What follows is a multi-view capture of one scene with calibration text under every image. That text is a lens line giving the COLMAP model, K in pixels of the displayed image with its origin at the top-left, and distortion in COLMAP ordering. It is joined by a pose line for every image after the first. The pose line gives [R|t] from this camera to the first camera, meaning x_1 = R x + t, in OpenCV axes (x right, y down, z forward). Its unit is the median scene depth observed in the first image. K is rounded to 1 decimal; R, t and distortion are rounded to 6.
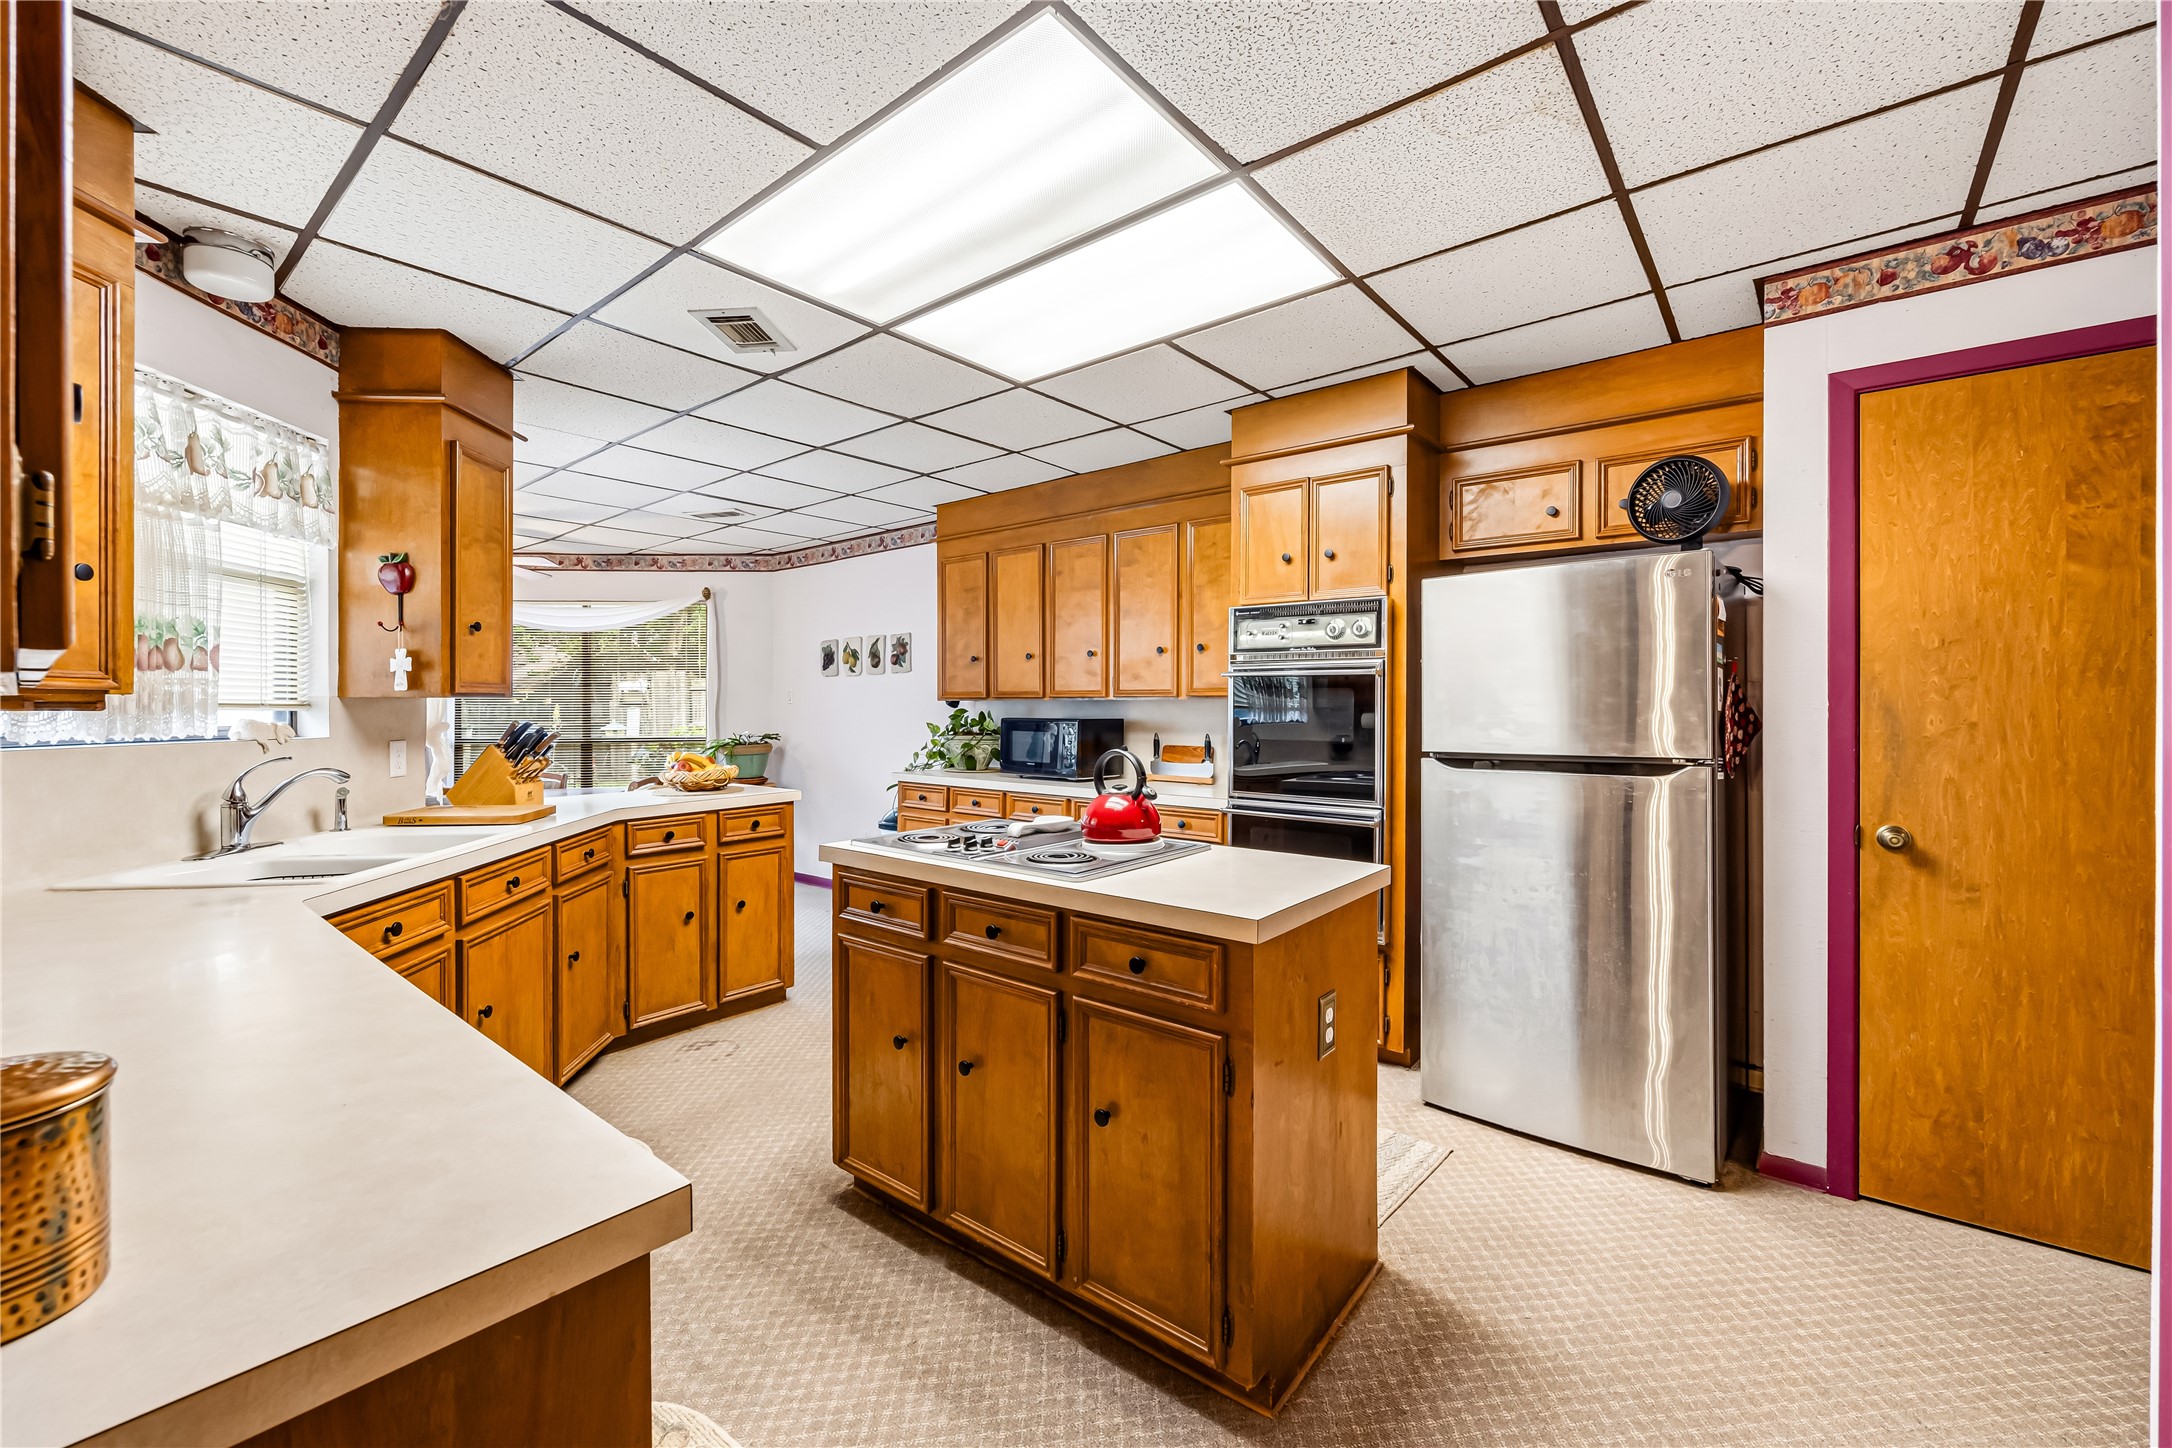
lens RADIAL K [[873.7, 0, 1086.9], [0, 873.7, 711.7], [0, 0, 1]] dist [-0.000720, 0.000294]
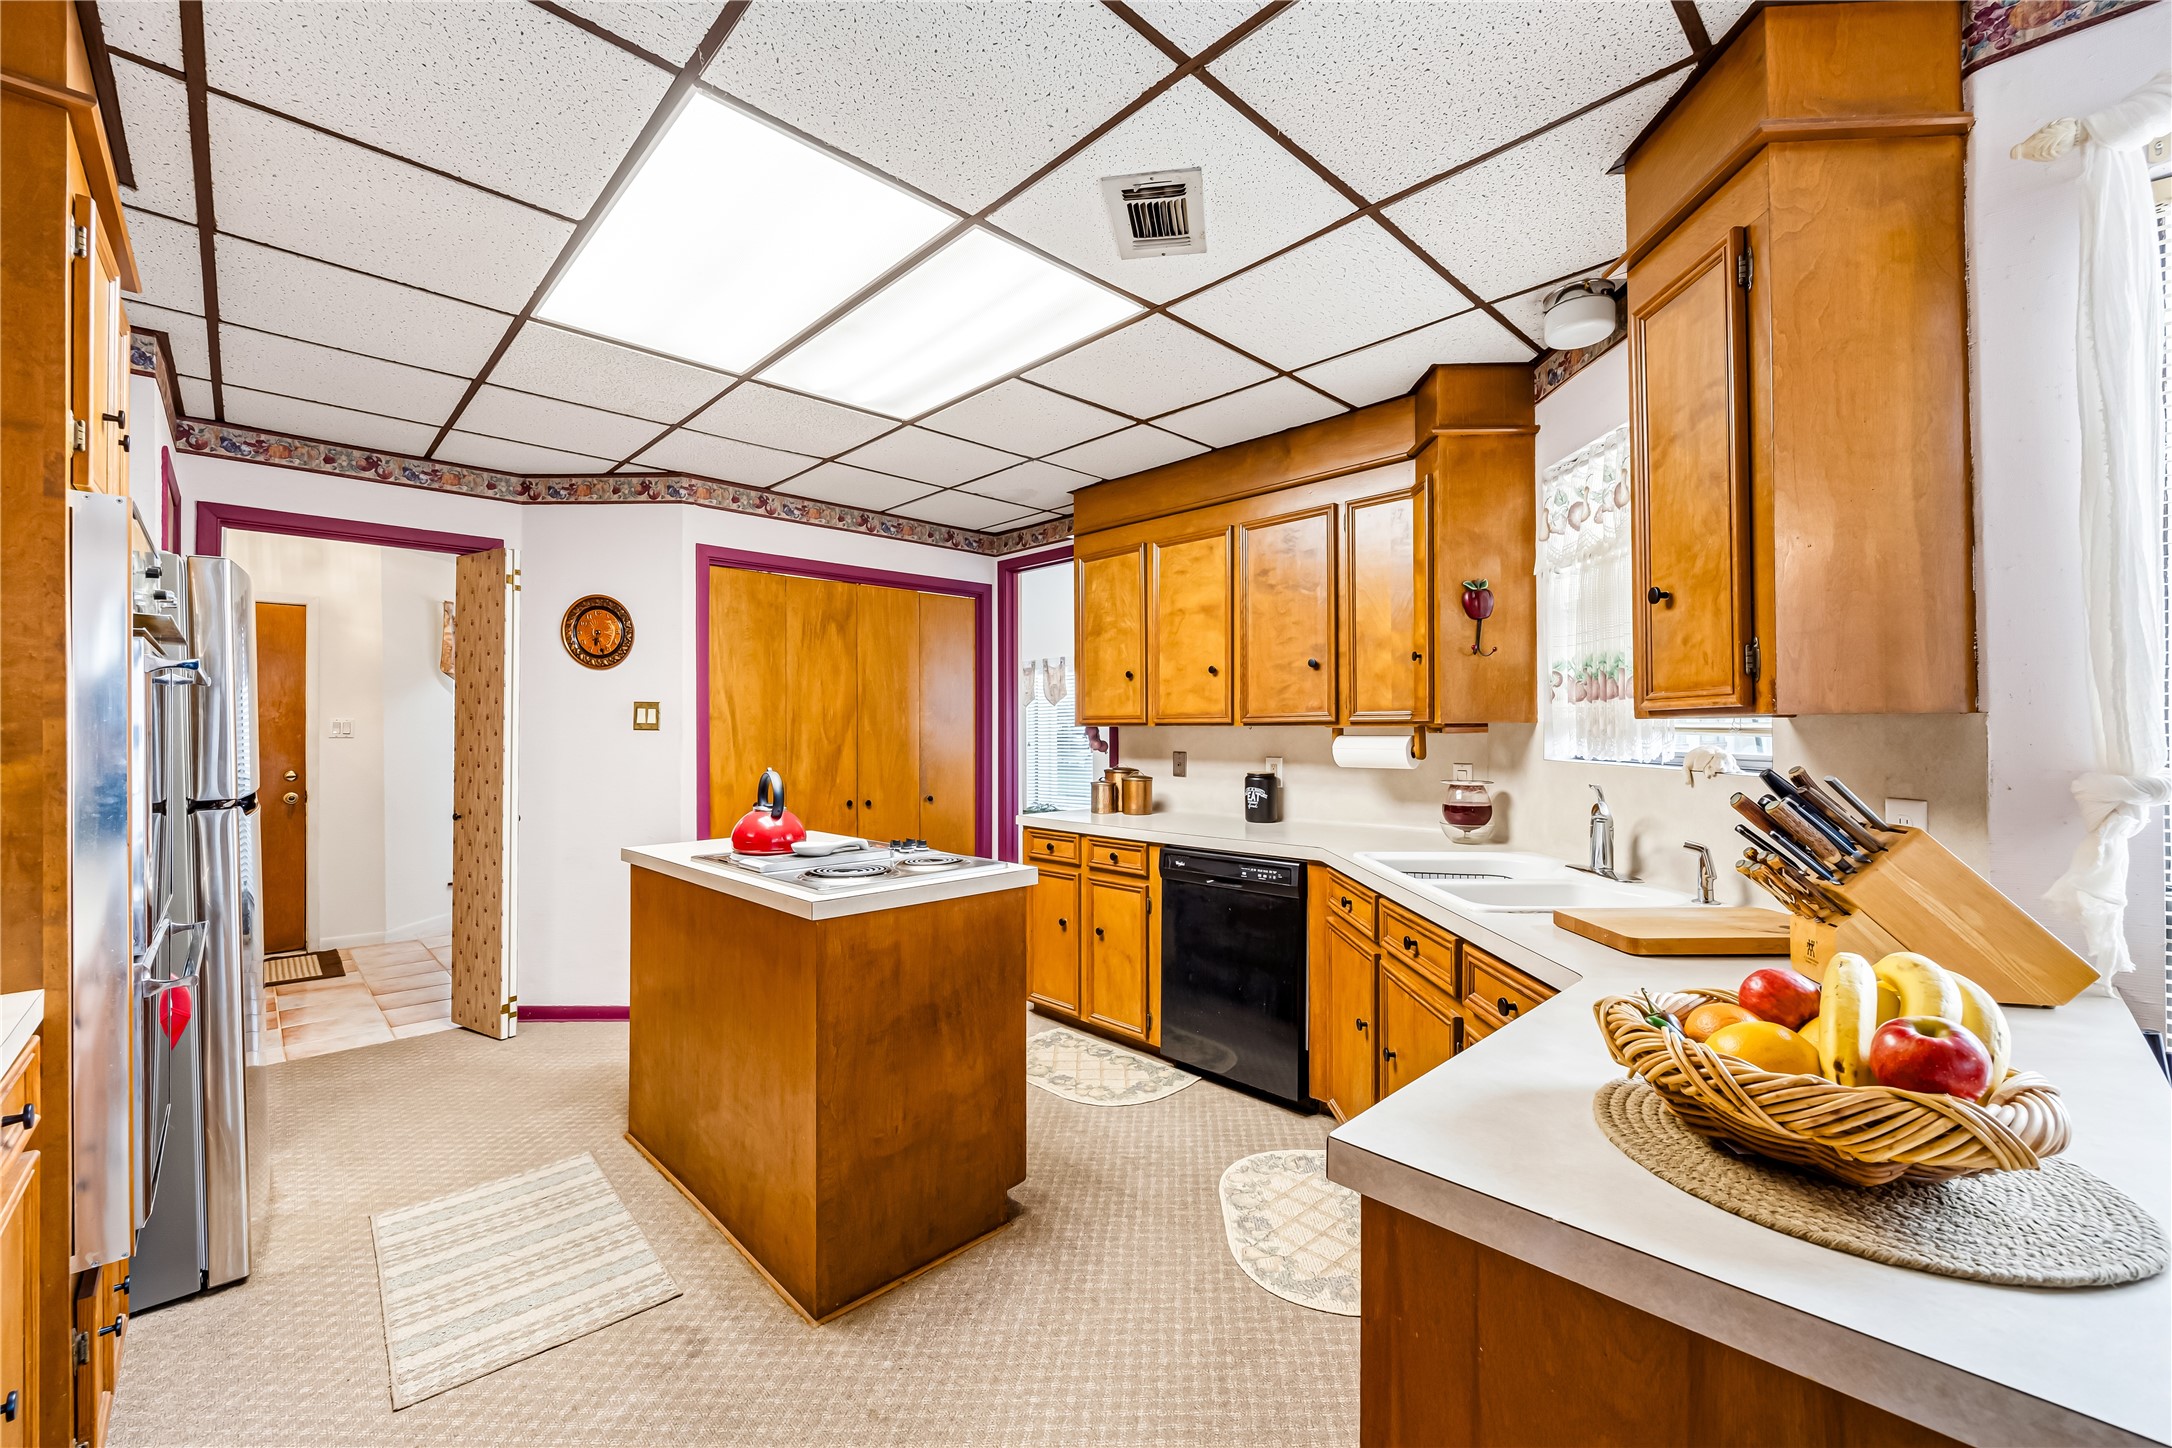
lens RADIAL K [[873.7, 0, 1081.3], [0, 873.7, 726.9], [0, 0, 1]] dist [-0.000720, 0.000294]
pose [[-0.993770, 0.002288, 0.111428, -0.310465], [0.002433, 0.999996, 0.001173, -0.008953], [-0.111425, 0.001437, -0.993772, 1.341085]]
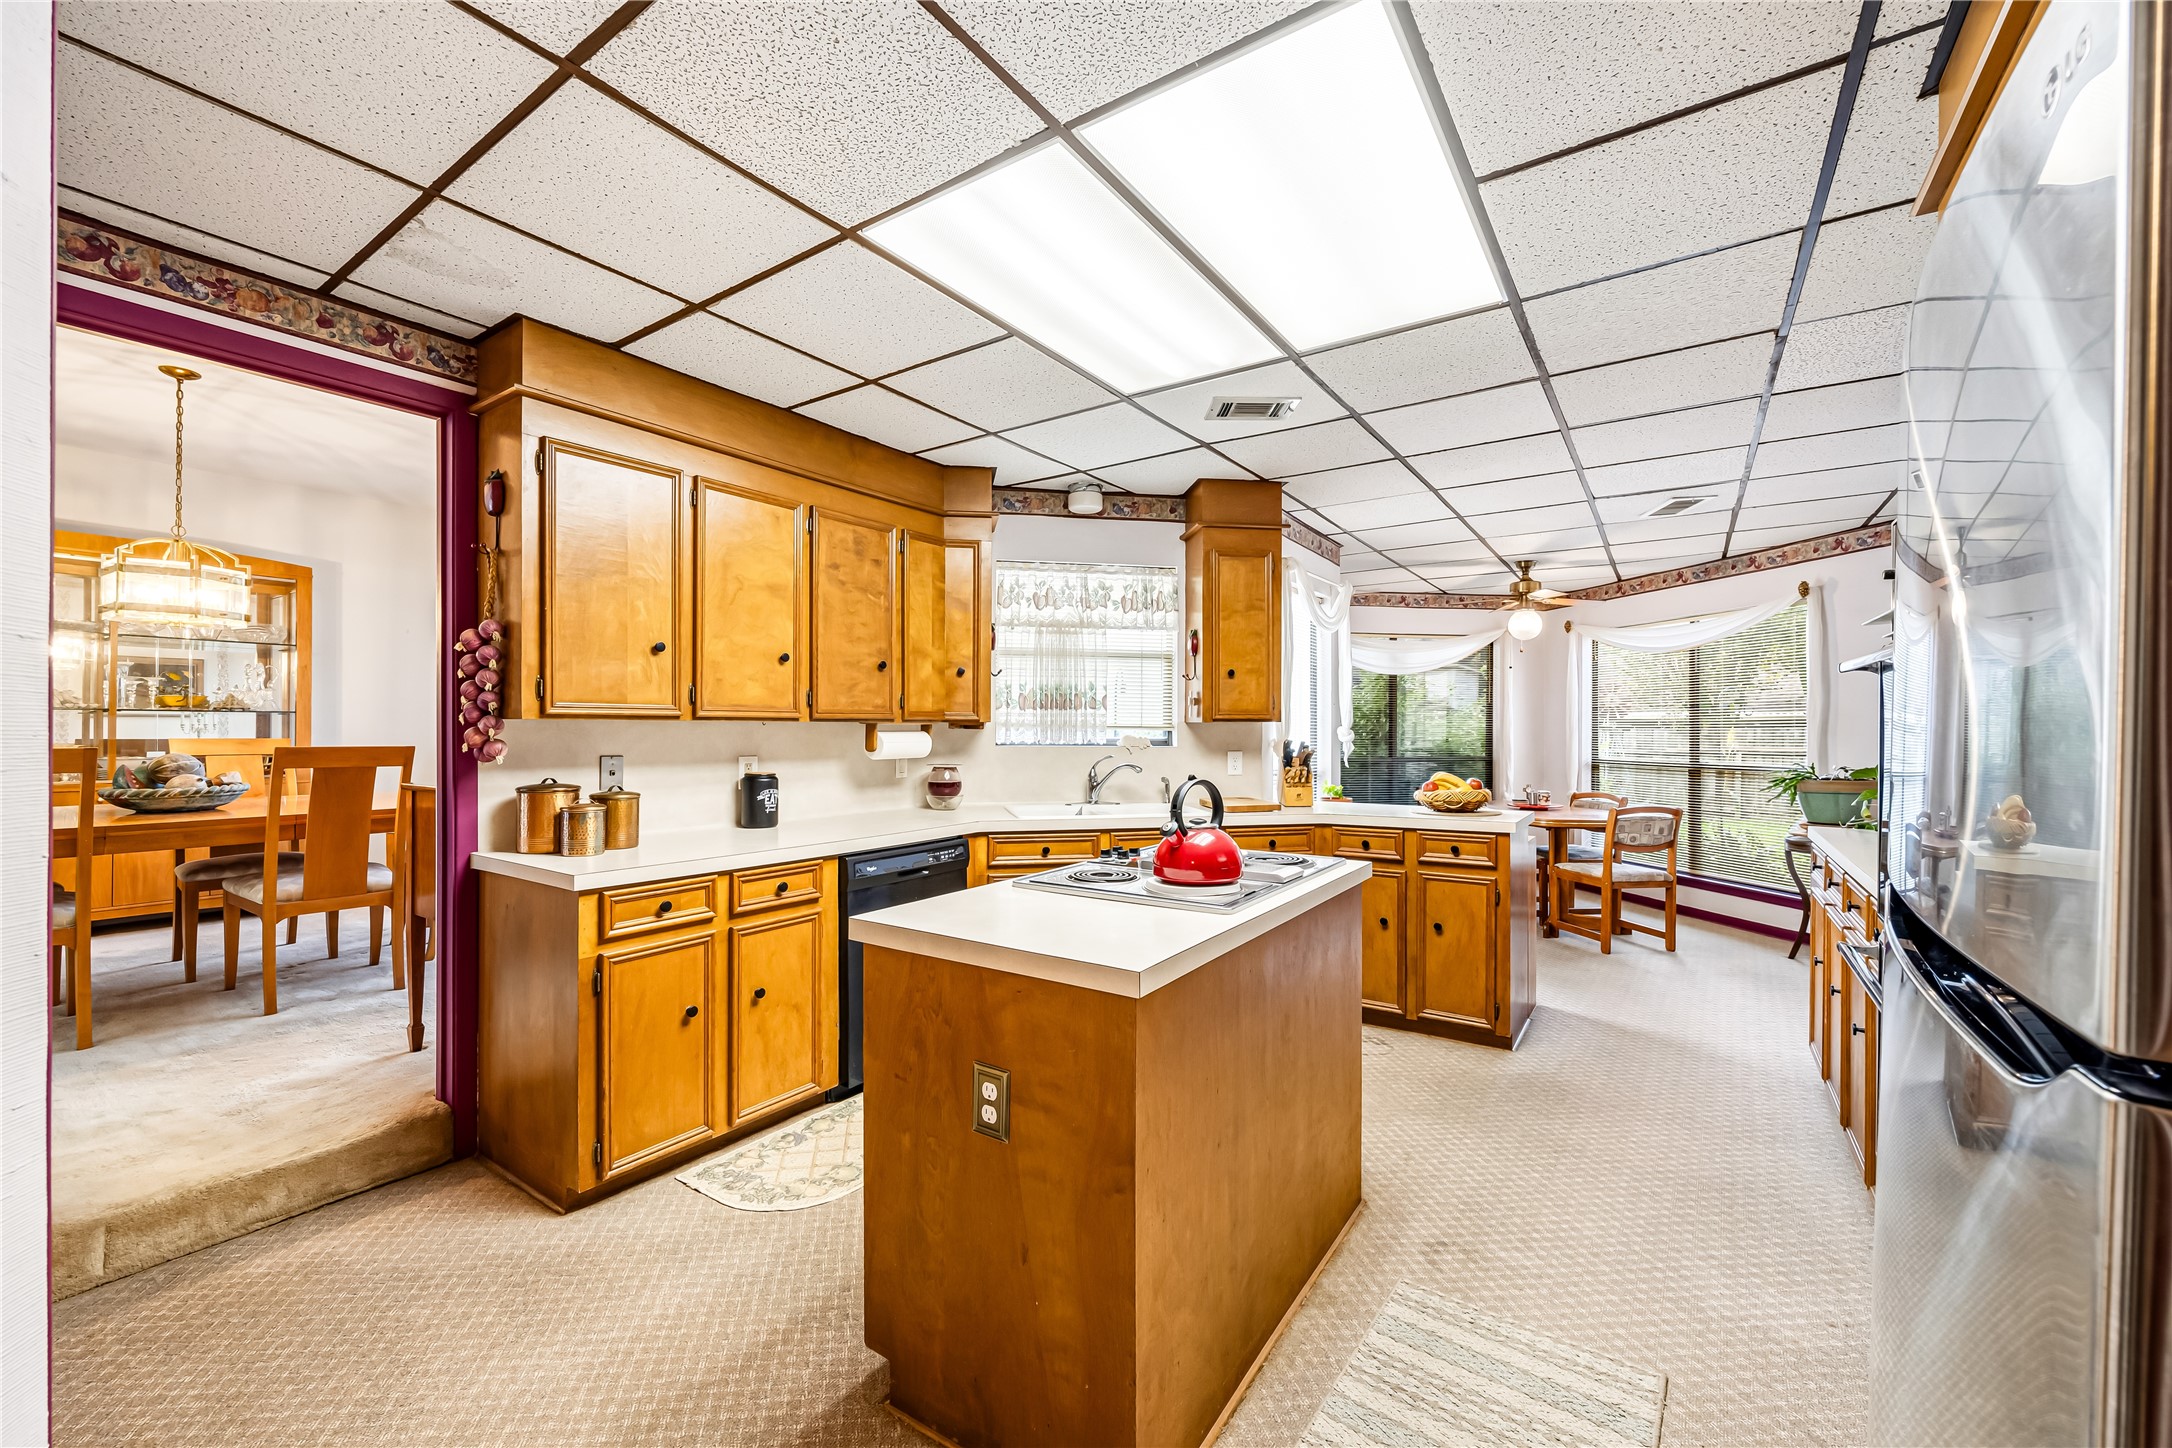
lens RADIAL K [[873.7, 0, 1083.8], [0, 873.7, 727.7], [0, 0, 1]] dist [-0.000720, 0.000294]
pose [[0.093228, 0.000880, -0.995644, 0.588393], [-0.008426, 0.999964, 0.000095, -0.004622], [0.995609, 0.008381, 0.093233, 0.522296]]
